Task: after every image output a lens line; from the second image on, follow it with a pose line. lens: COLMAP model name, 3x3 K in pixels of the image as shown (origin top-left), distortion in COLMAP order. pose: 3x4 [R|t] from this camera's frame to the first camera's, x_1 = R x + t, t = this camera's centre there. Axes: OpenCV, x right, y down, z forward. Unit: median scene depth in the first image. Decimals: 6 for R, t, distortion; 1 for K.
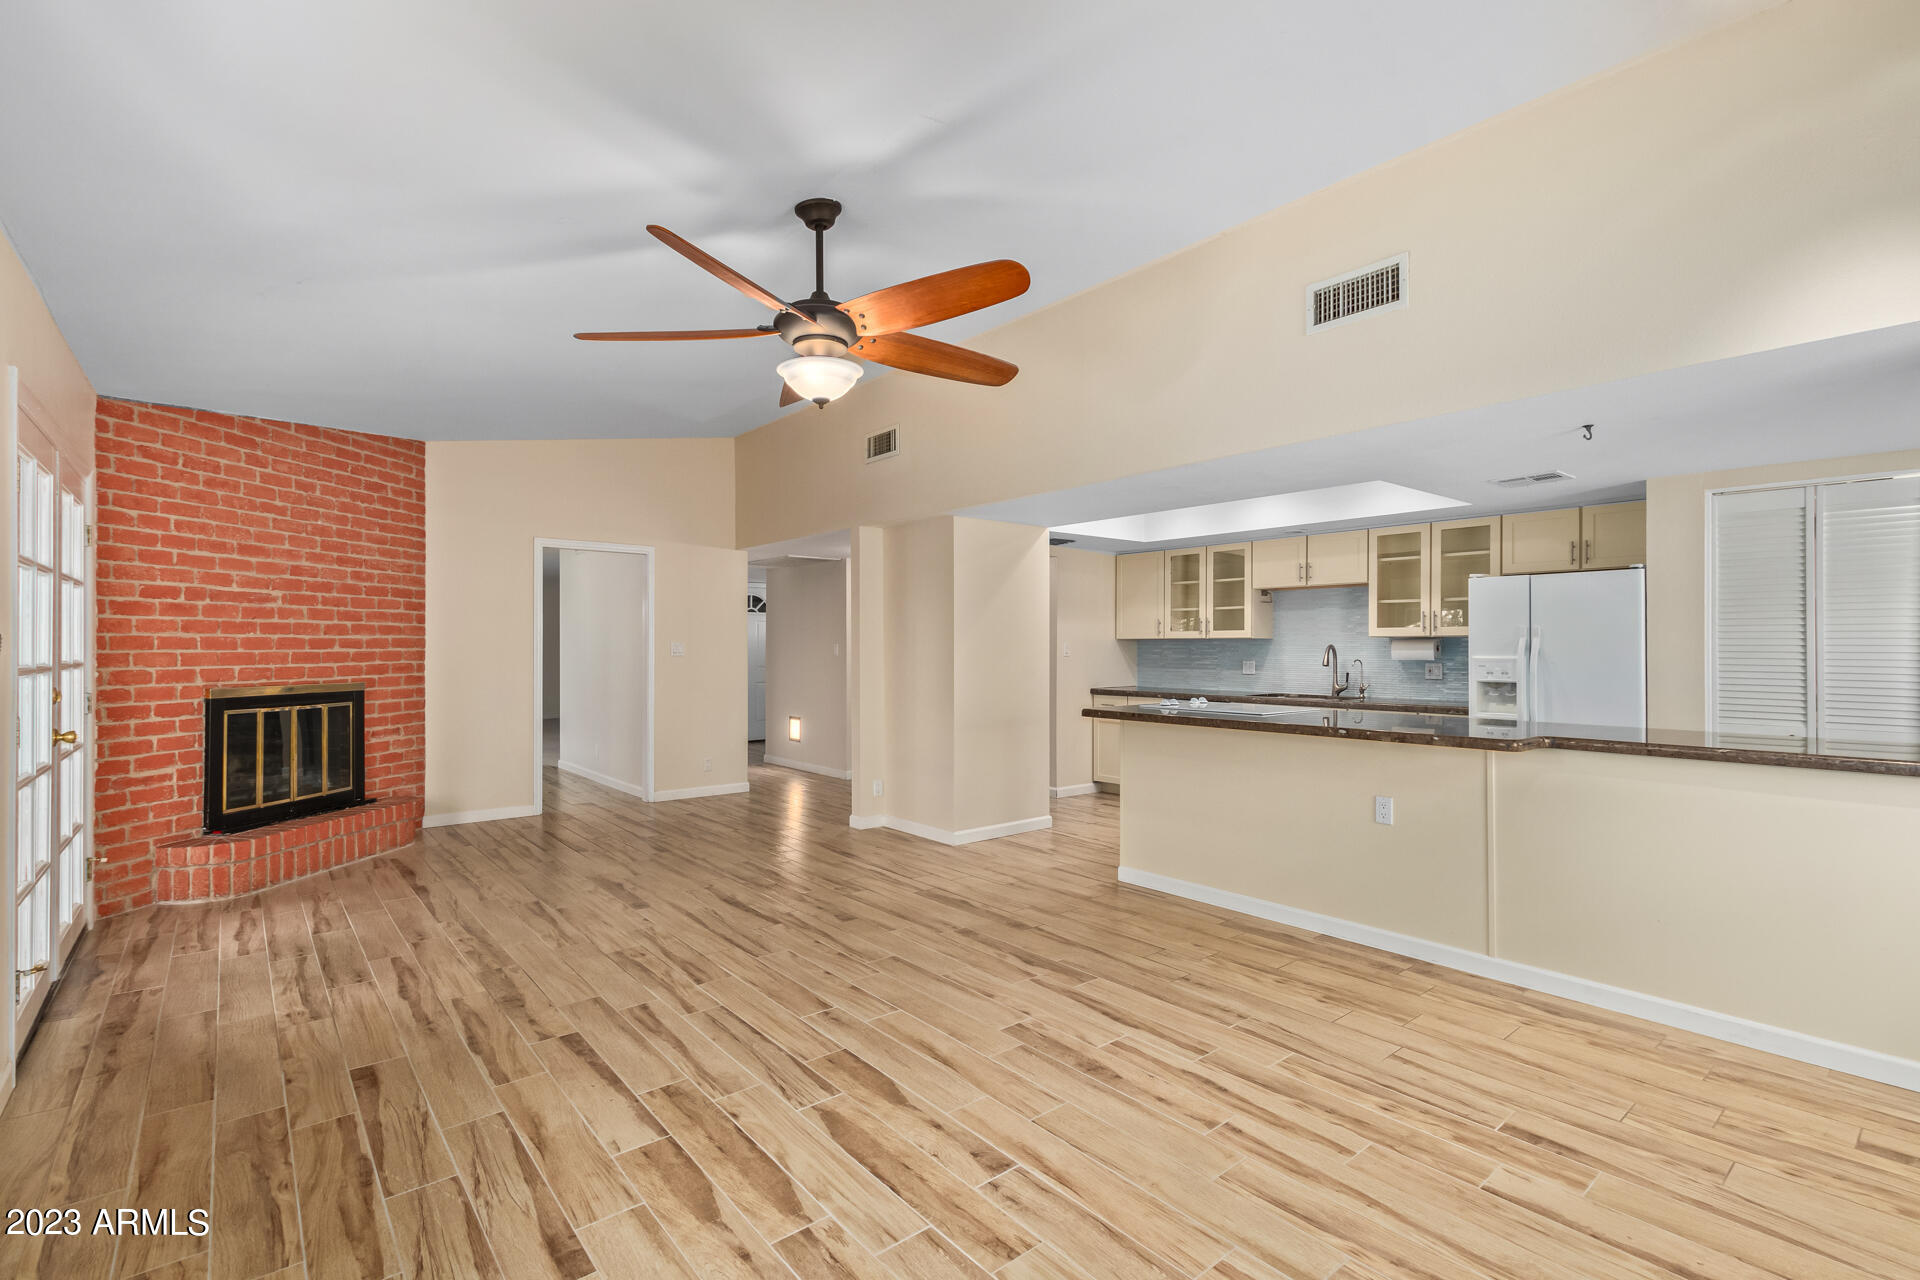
lens RADIAL K [[881.1, 0, 976.7], [0, 881.1, 642.0], [0, 0, 1]] dist [0.003267, -0.000252]
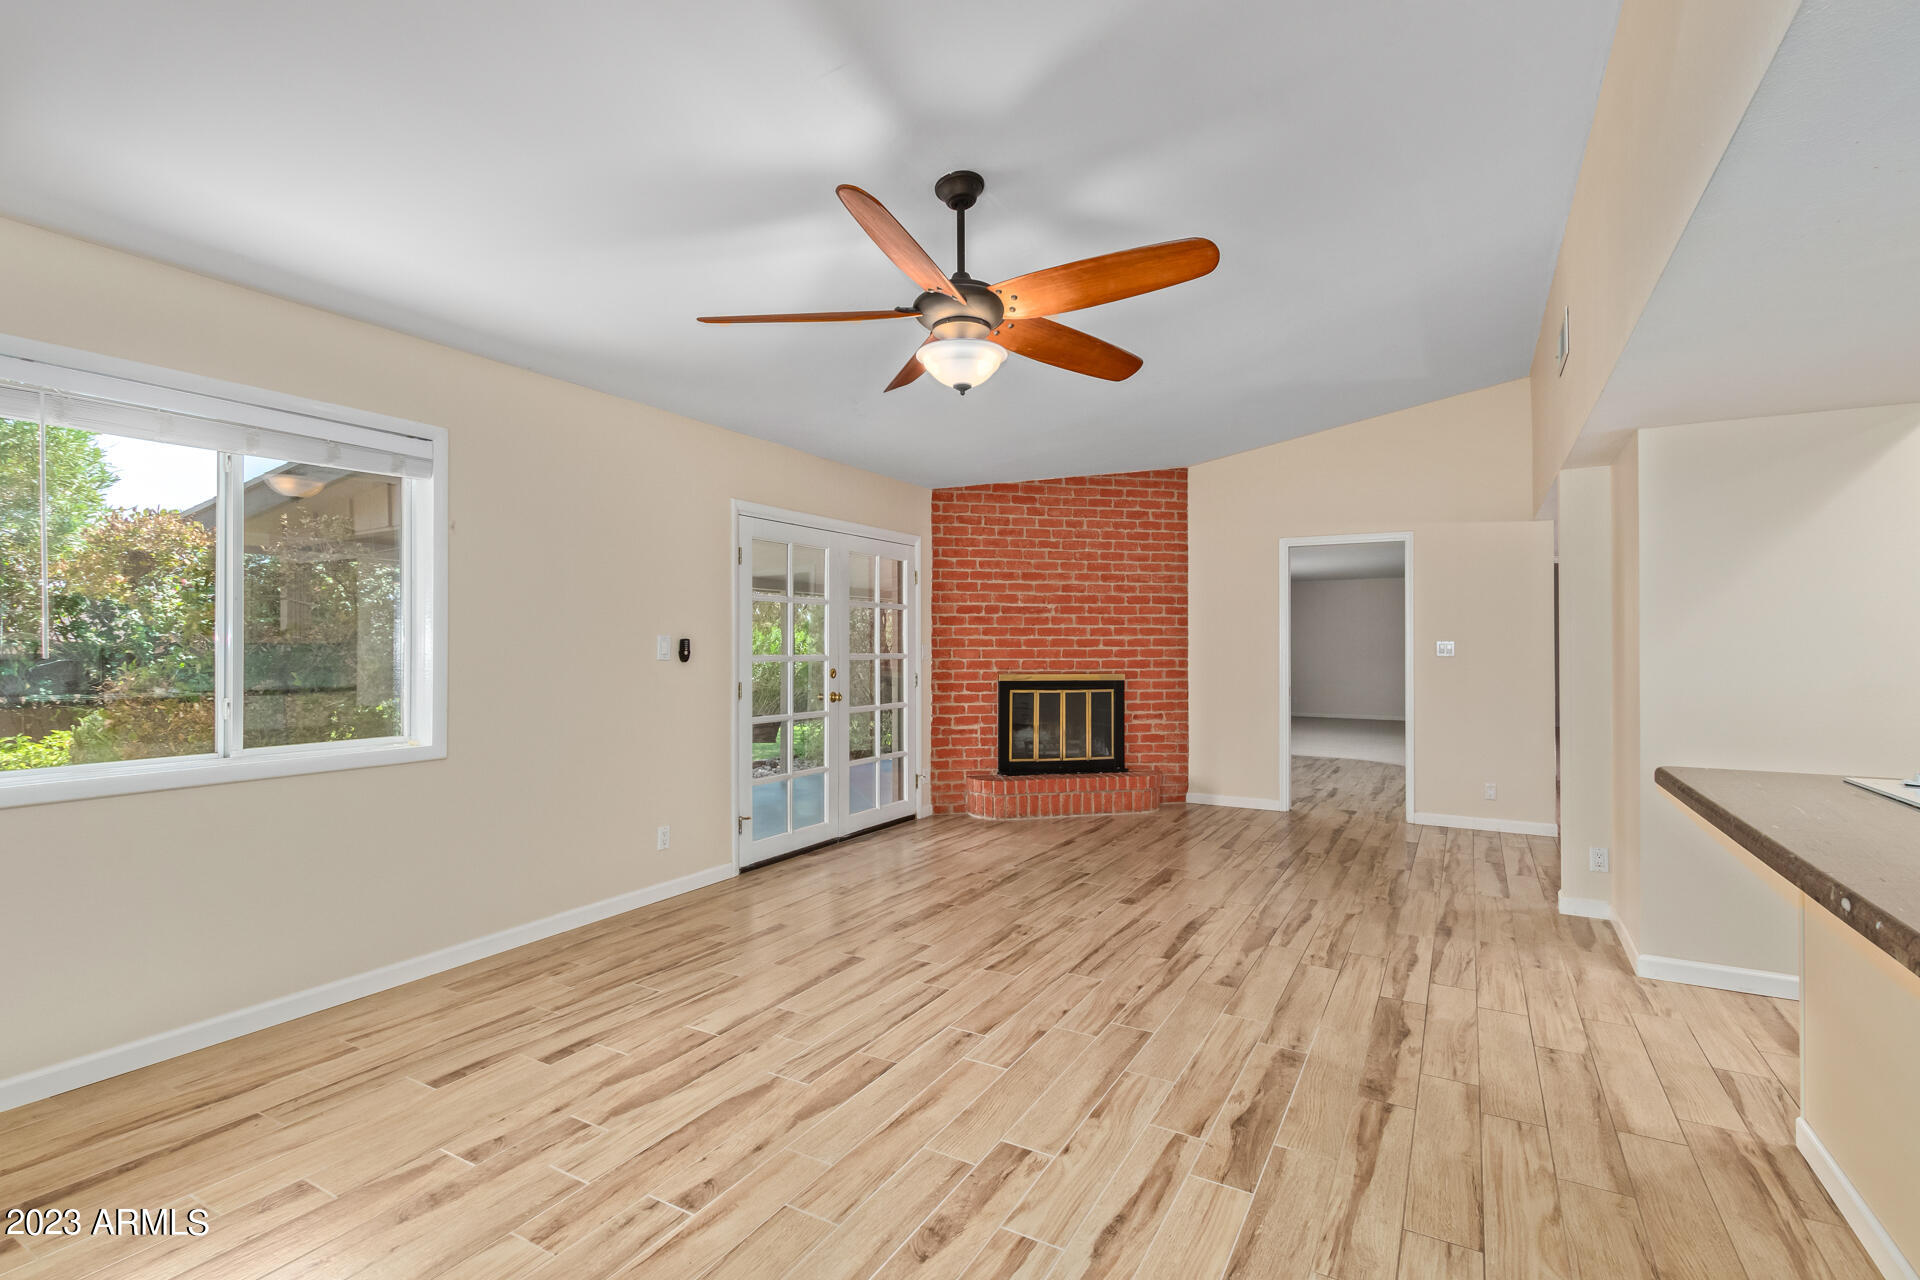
lens RADIAL K [[881.1, 0, 976.7], [0, 881.1, 642.0], [0, 0, 1]] dist [0.003267, -0.000252]
pose [[0.345320, -0.003170, -0.938480, 0.480274], [0.004164, 0.999990, -0.001846, 0.002340], [0.938476, -0.003270, 0.345330, 0.459589]]
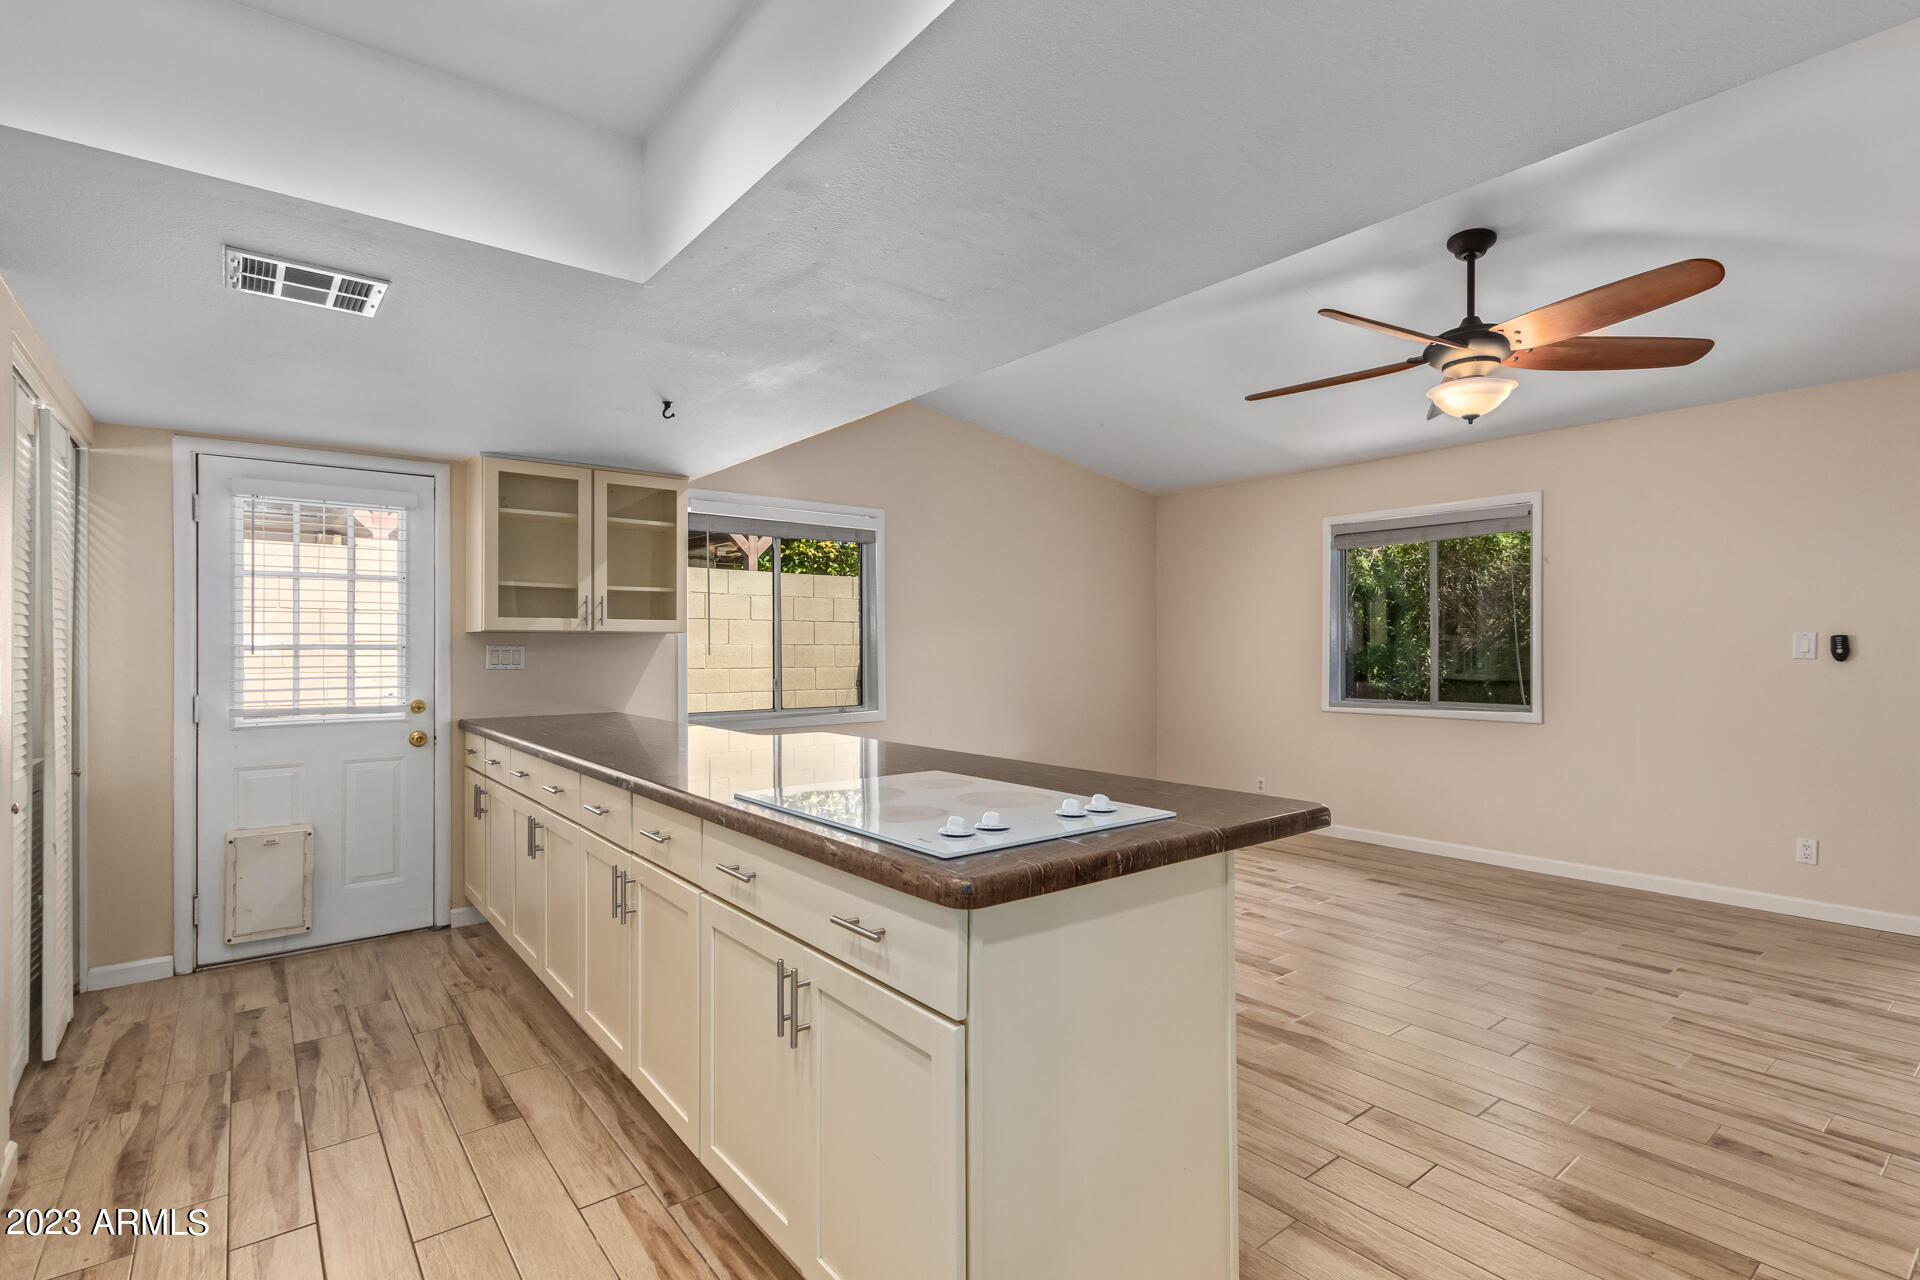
lens RADIAL K [[919.1, 0, 960.0], [0, 919.1, 640.0], [0, 0, 1]] dist [0.030288, -0.000265]
pose [[-0.998903, 0.005056, 0.046560, 0.265157], [0.004417, 0.999895, -0.013818, 0.010141], [-0.046625, -0.013597, -0.998820, 1.452183]]
